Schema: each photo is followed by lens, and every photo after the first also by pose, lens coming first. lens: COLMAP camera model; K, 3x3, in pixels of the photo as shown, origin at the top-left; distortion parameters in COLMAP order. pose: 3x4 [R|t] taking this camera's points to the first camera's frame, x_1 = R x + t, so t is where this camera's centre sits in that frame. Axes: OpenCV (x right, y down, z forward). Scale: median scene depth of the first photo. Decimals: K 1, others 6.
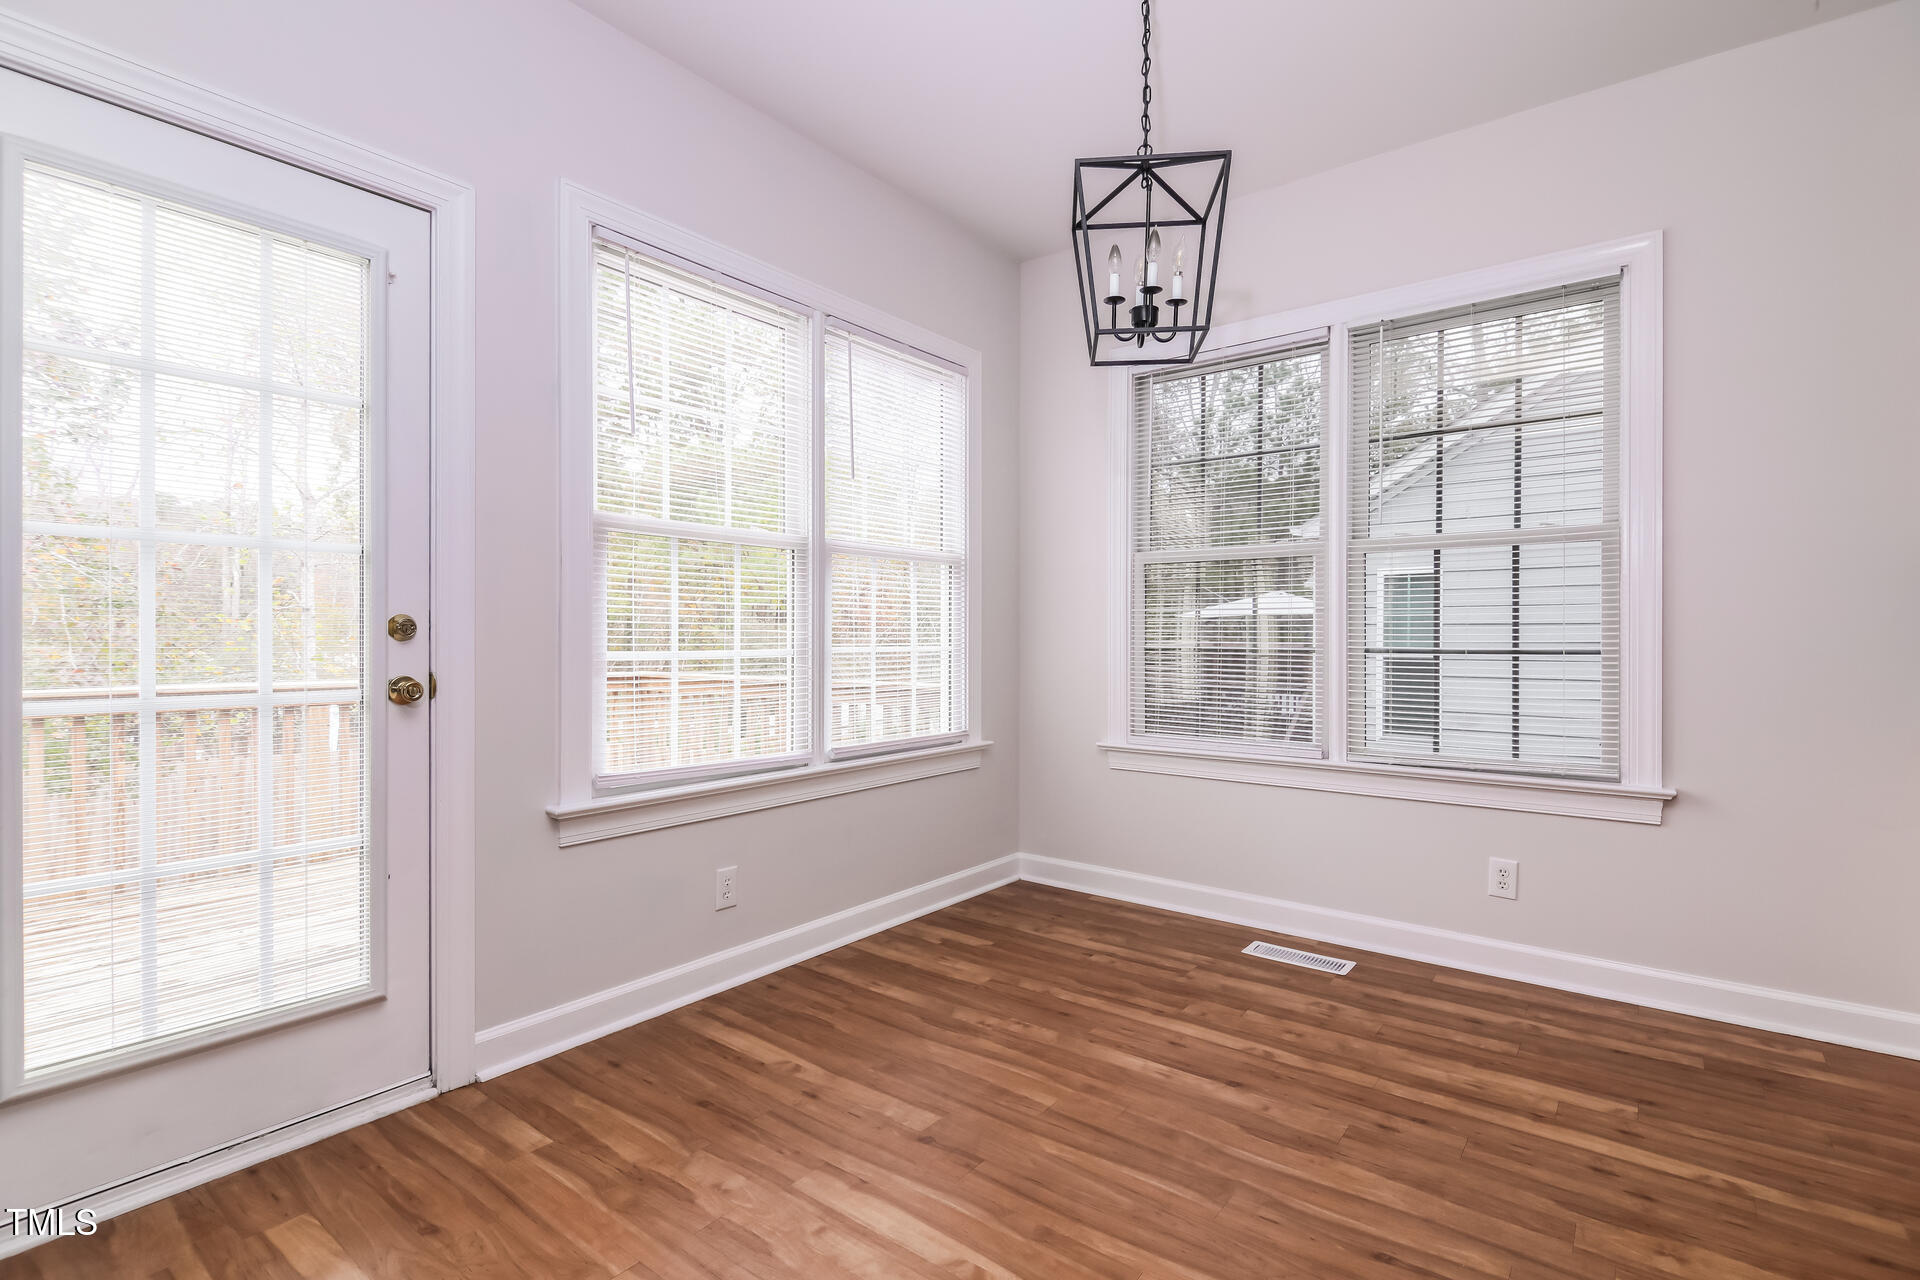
lens RADIAL K [[901.6, 0, 960.0], [0, 901.6, 640.0], [0, 0, 1]] dist [0.000811, -0.000267]
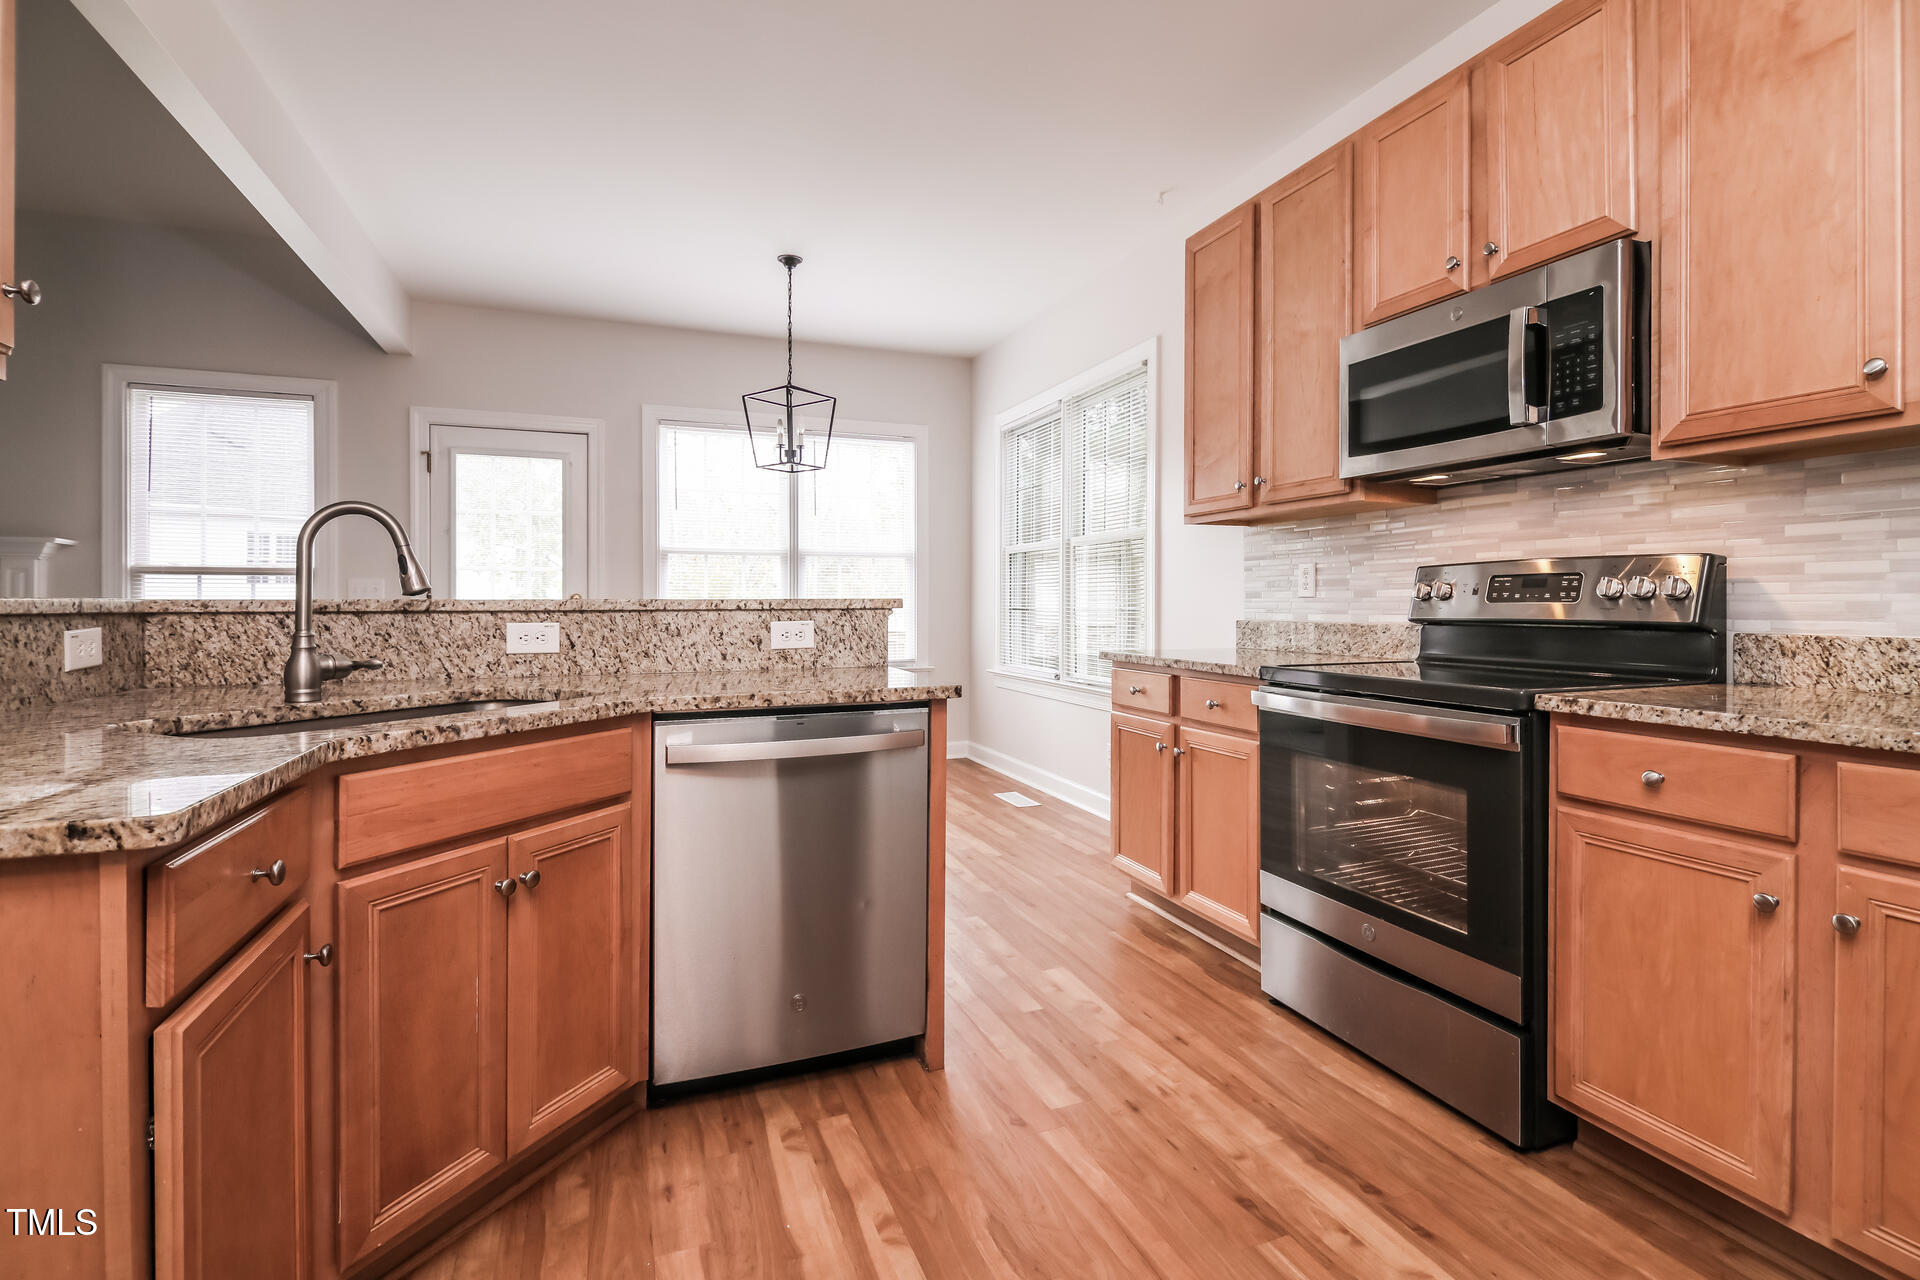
lens RADIAL K [[885.4, 0, 964.7], [0, 885.4, 601.9], [0, 0, 1]] dist [-0.001384, -0.000412]
pose [[0.861230, -0.002770, -0.508208, 1.127249], [0.001831, 0.999996, -0.002346, 0.002377], [0.508212, 0.001090, 0.861231, -0.422359]]
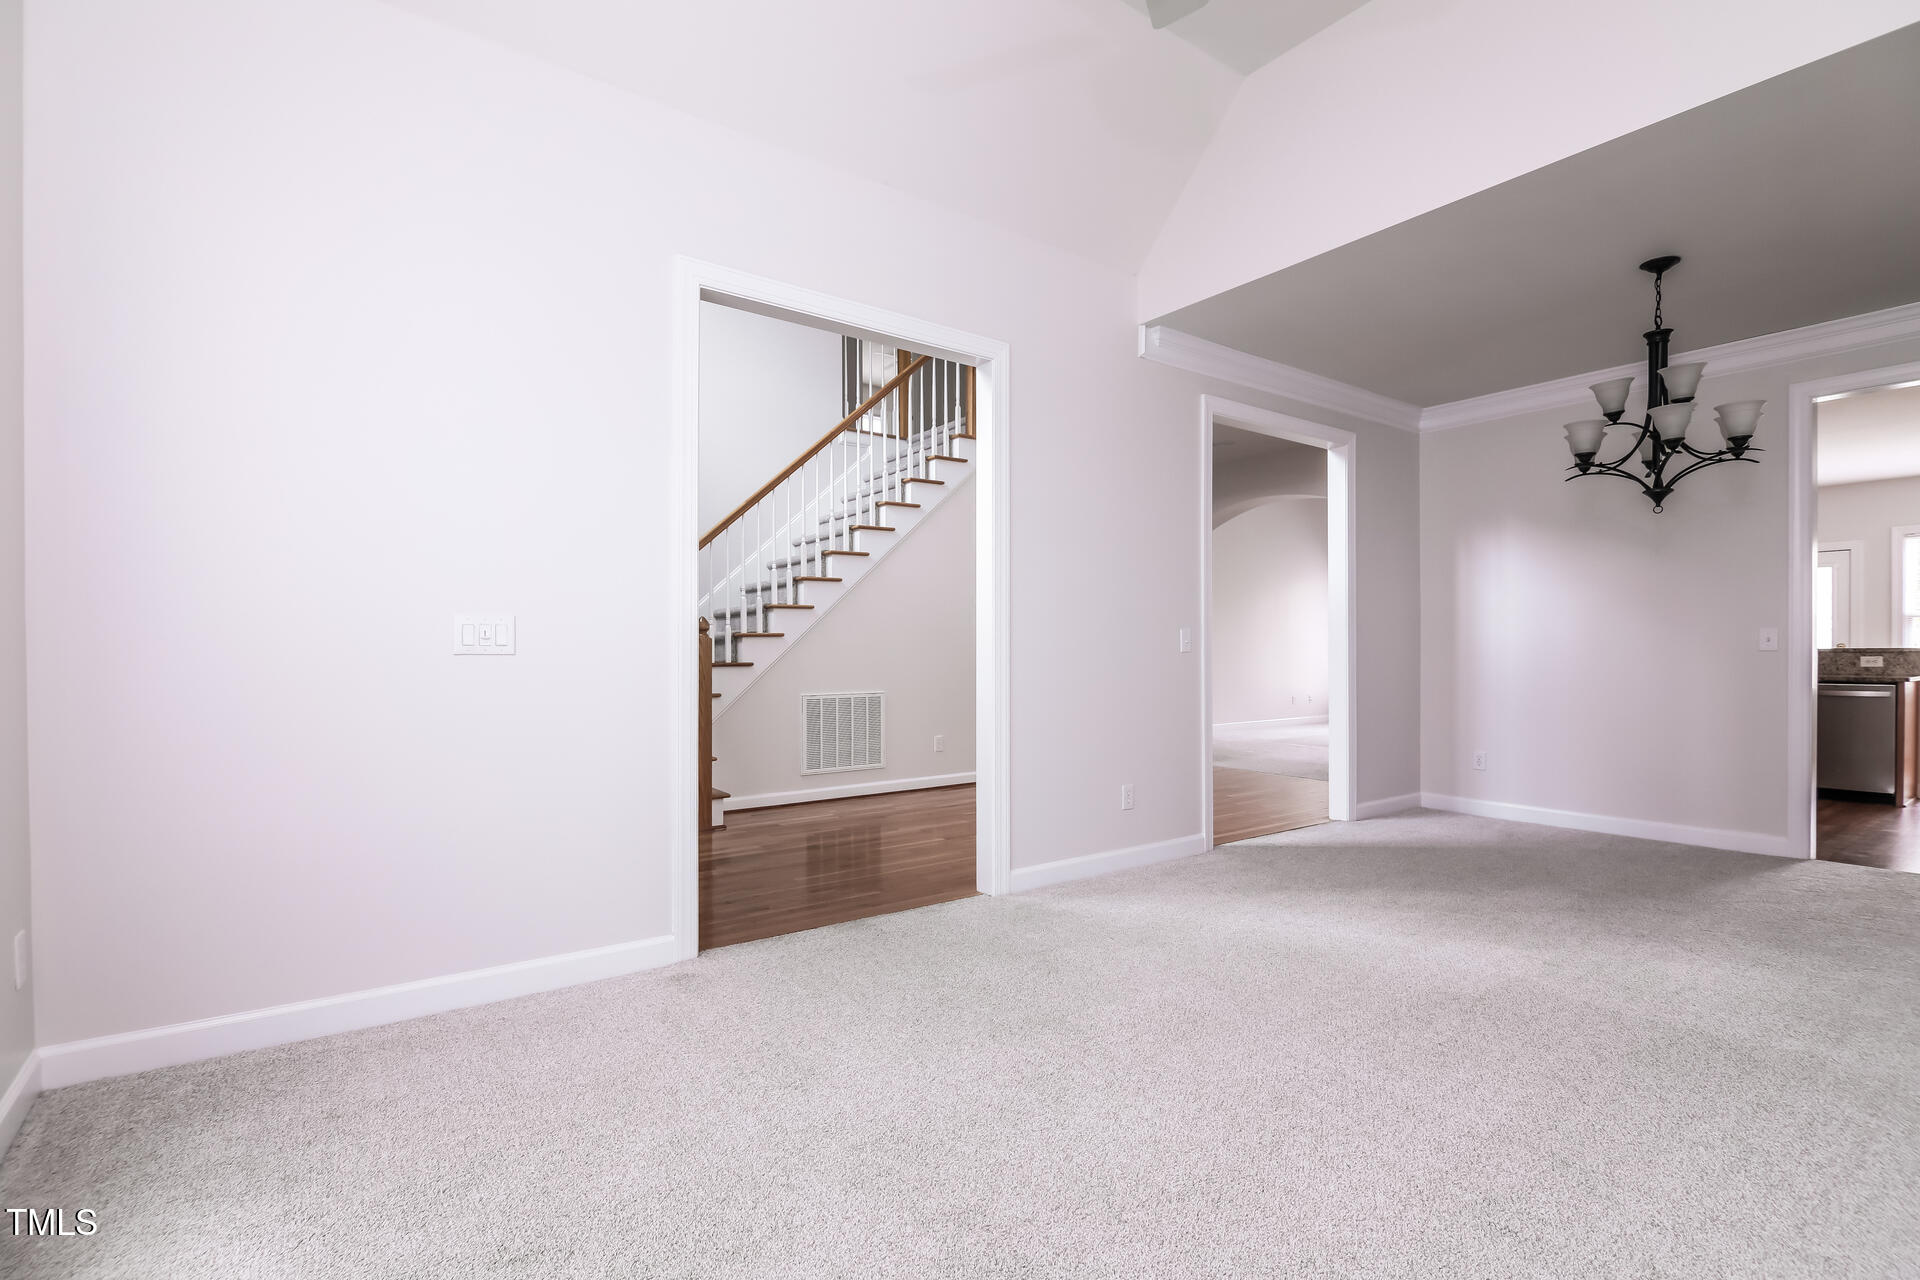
lens RADIAL K [[862.7, 0, 960.0], [0, 862.7, 640.0], [0, 0, 1]] dist [0.005304, -0.000247]
pose [[-0.286018, -0.003201, -0.958219, 3.325282], [-0.003256, 0.999992, -0.002369, -0.010870], [0.958219, 0.002443, -0.286026, -1.364662]]
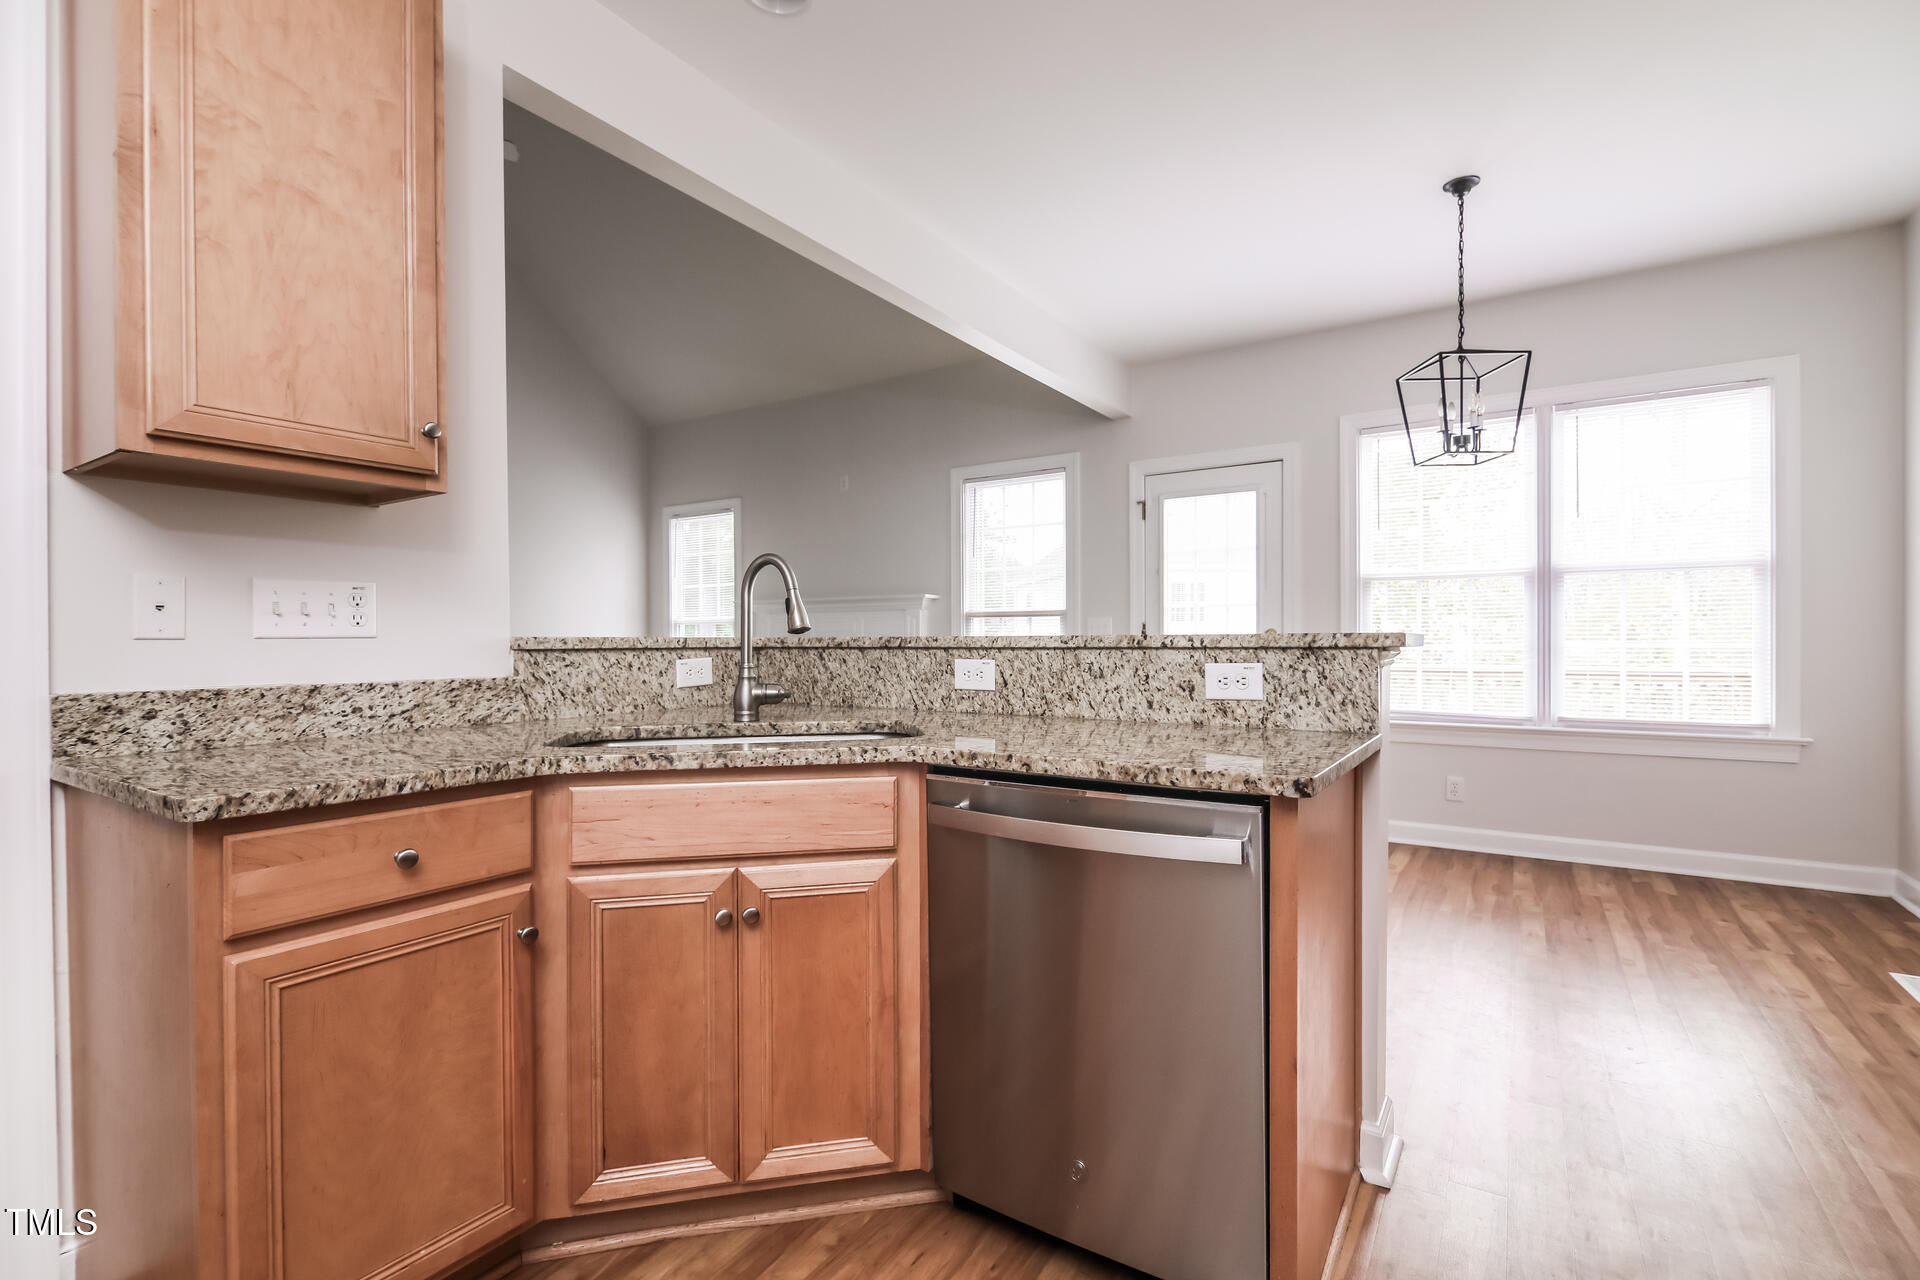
lens RADIAL K [[862.7, 0, 960.0], [0, 862.7, 640.0], [0, 0, 1]] dist [0.005304, -0.000247]
pose [[0.083979, -0.000164, -0.996467, 1.162750], [0.002833, 0.999996, 0.000074, 0.000948], [0.996463, -0.002829, 0.083979, -0.028543]]
